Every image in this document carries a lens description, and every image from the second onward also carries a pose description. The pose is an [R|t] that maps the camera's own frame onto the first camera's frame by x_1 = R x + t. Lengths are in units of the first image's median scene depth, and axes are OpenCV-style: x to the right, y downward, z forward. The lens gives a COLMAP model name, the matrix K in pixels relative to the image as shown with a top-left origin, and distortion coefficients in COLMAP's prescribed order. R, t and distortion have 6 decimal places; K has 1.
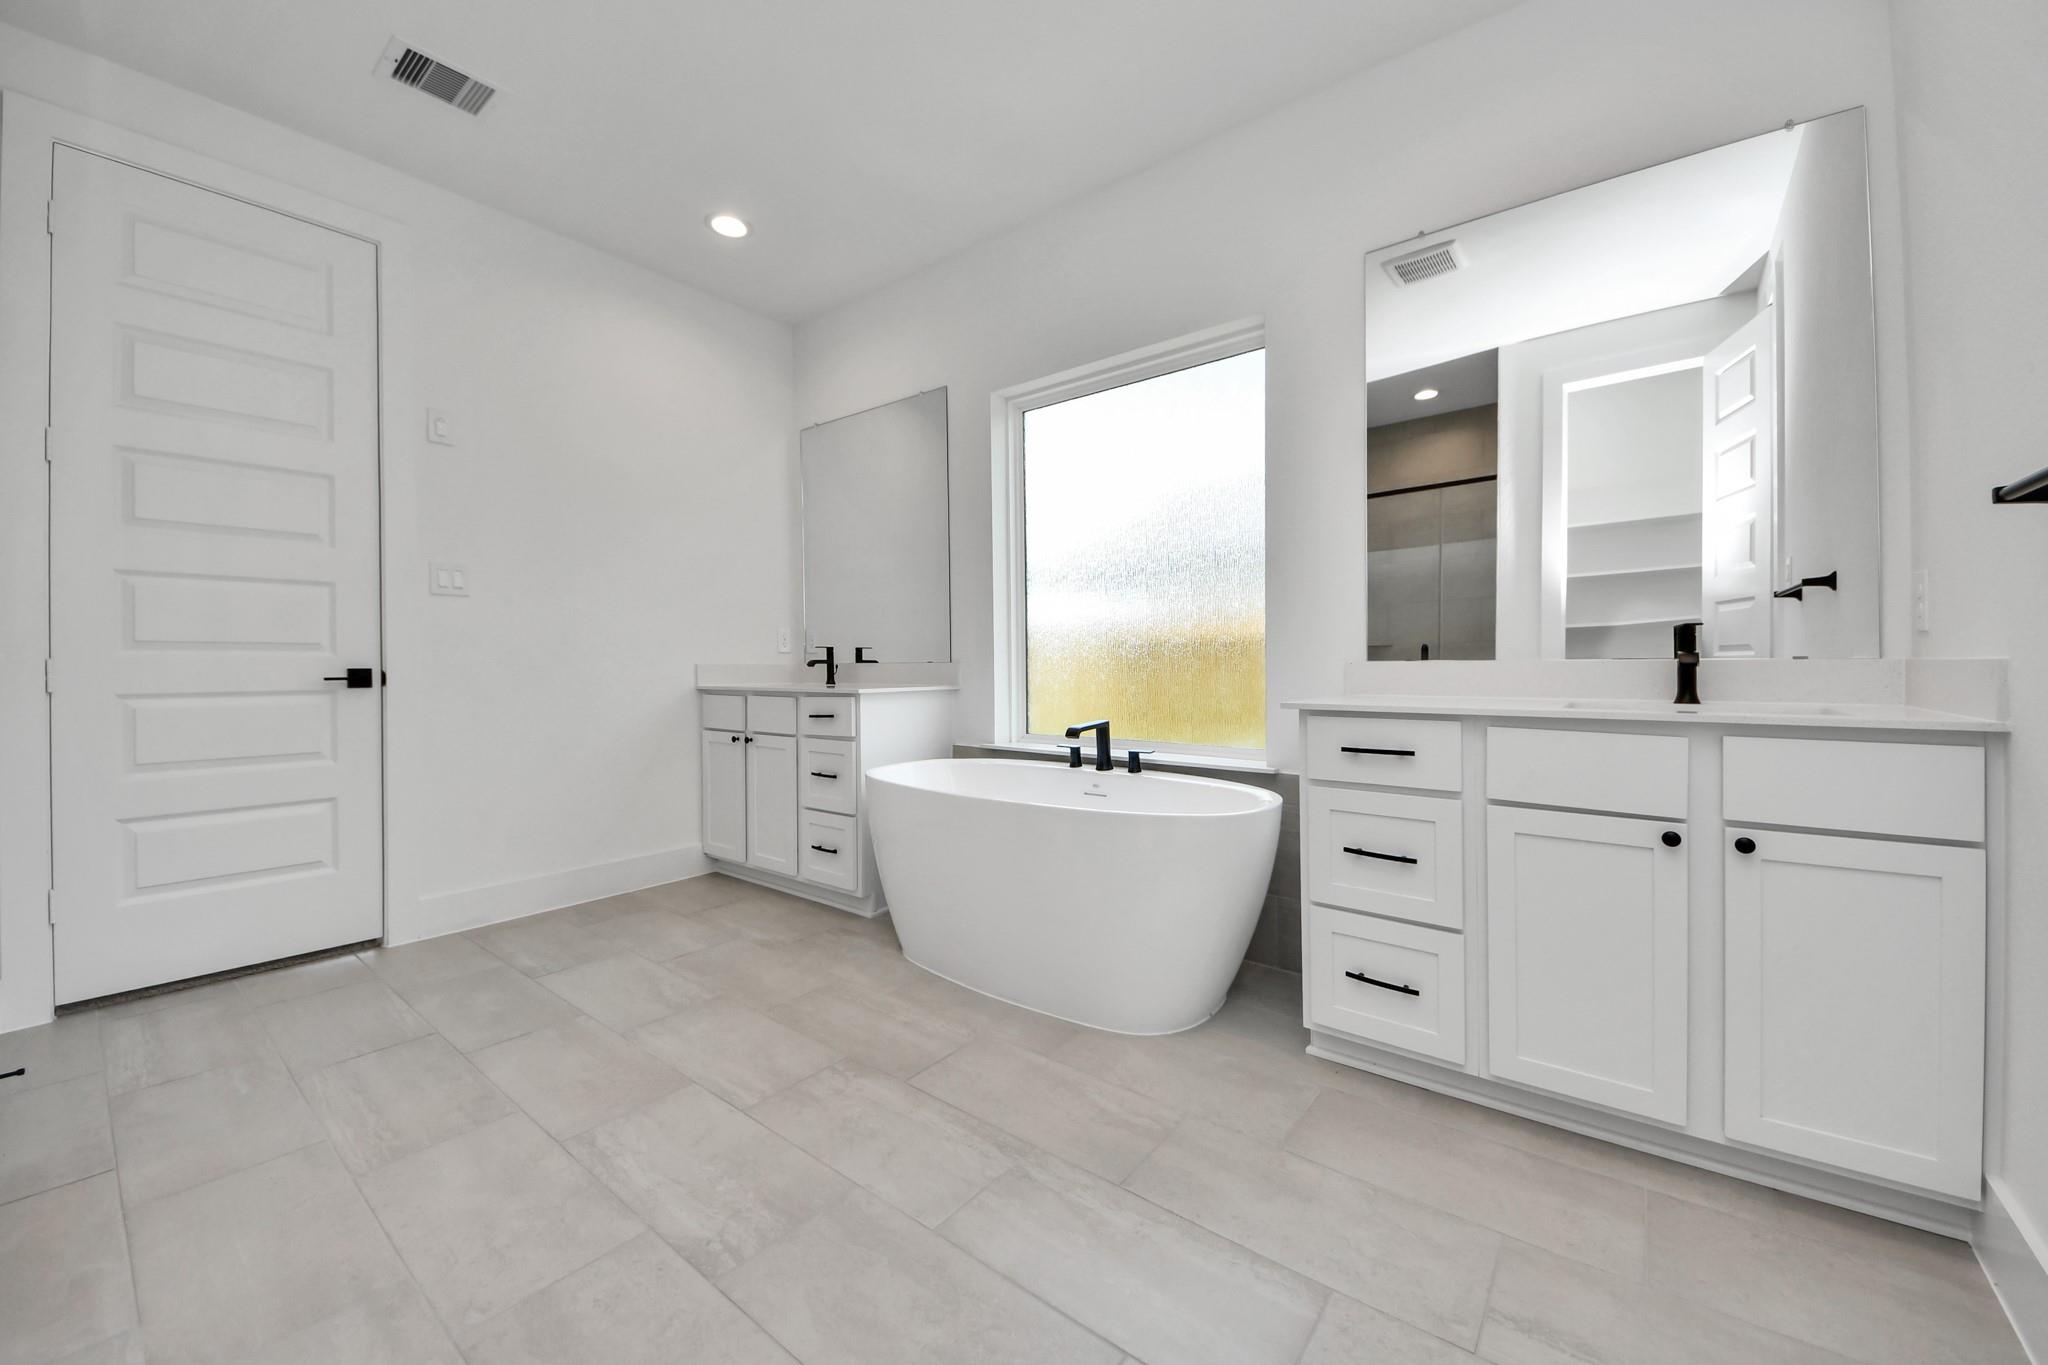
lens RADIAL K [[731.7, 0, 1023.5], [0, 731.7, 695.2], [0, 0, 1]] dist [0.035313, -0.022436]
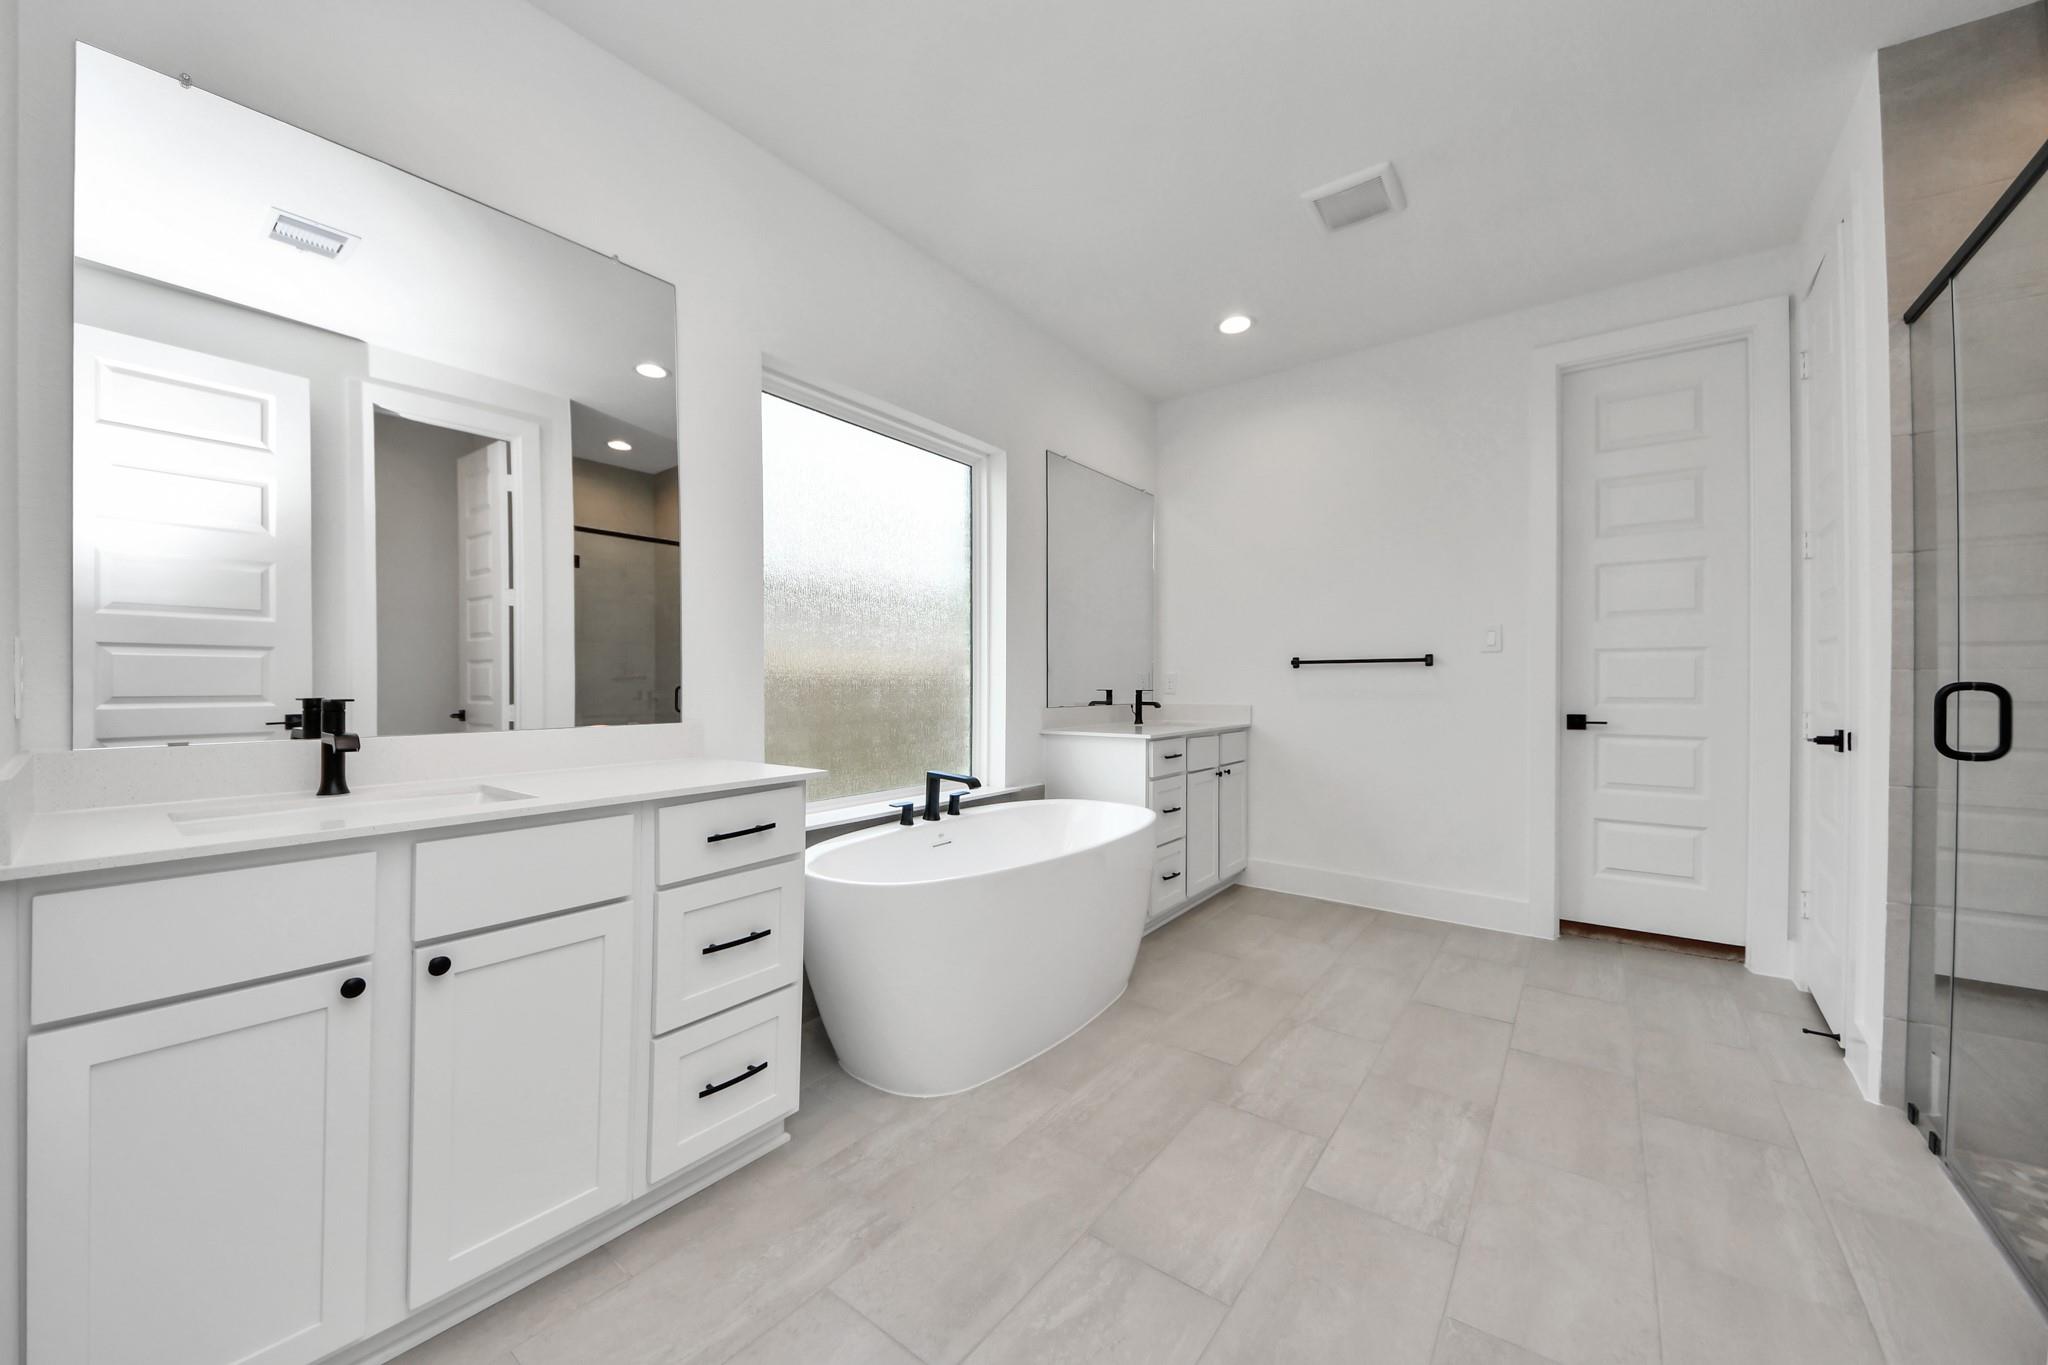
lens RADIAL K [[702.3, 0, 1011.3], [0, 702.3, 686.1], [0, 0, 1]] dist [0.035686, -0.018970]
pose [[0.042334, 0.003123, 0.999099, -1.343921], [0.048644, 0.998803, -0.005183, -0.113421], [-0.997919, 0.048820, 0.042132, 1.289172]]
